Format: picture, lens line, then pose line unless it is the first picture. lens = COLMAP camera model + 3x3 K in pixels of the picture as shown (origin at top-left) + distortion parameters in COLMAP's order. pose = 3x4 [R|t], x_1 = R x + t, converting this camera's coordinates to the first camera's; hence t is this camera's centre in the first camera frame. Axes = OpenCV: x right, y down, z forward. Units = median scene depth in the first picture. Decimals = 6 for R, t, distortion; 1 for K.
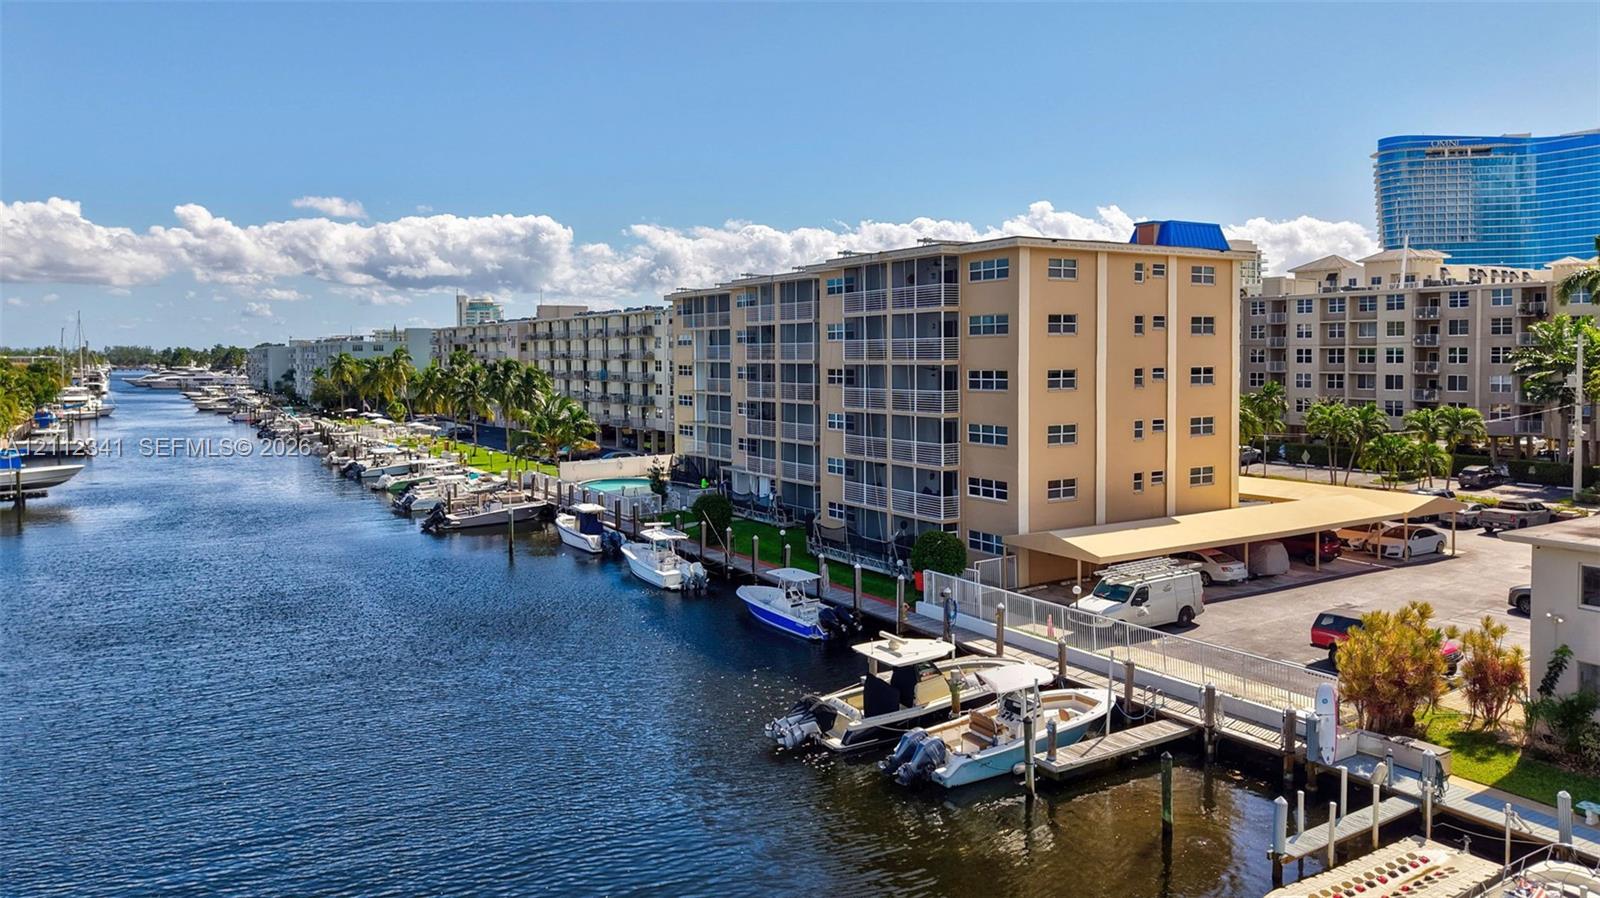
lens RADIAL K [[1086.5, 0, 803.7], [0, 1086.5, 440.9], [0, 0, 1]] dist [-0.008105, -0.004114]
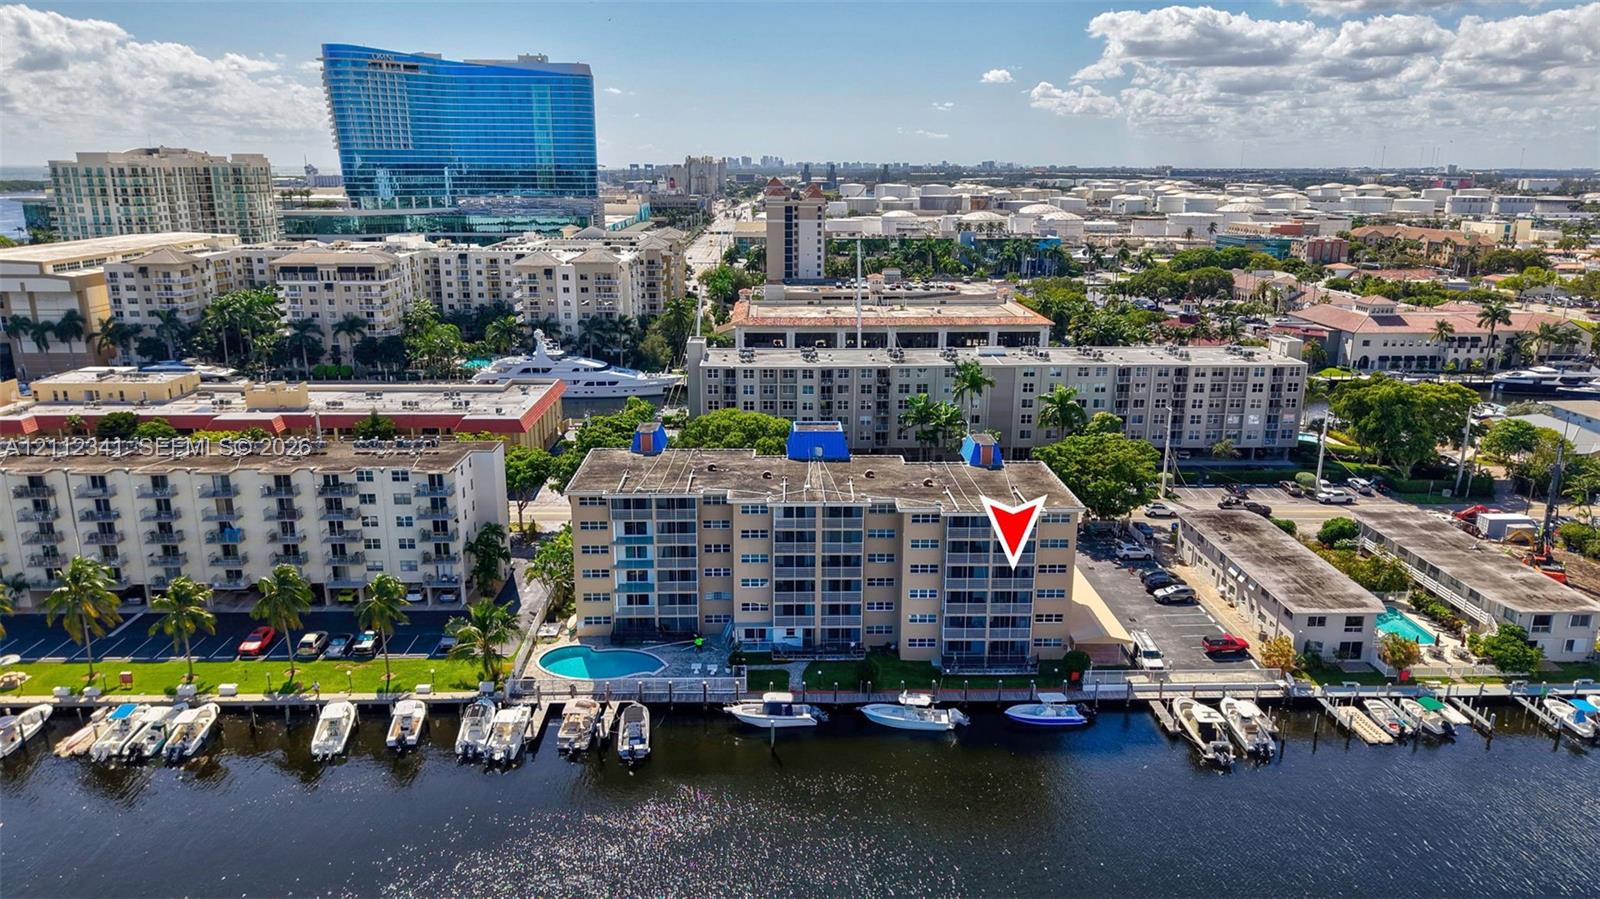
lens RADIAL K [[1086.5, 0, 803.6], [0, 1086.5, 454.1], [0, 0, 1]] dist [-0.008105, -0.004114]
pose [[0.509273, -0.200698, 0.836876, -0.861757], [0.051825, 0.977815, 0.202960, -0.350793], [-0.859043, -0.059991, 0.508375, 0.180838]]
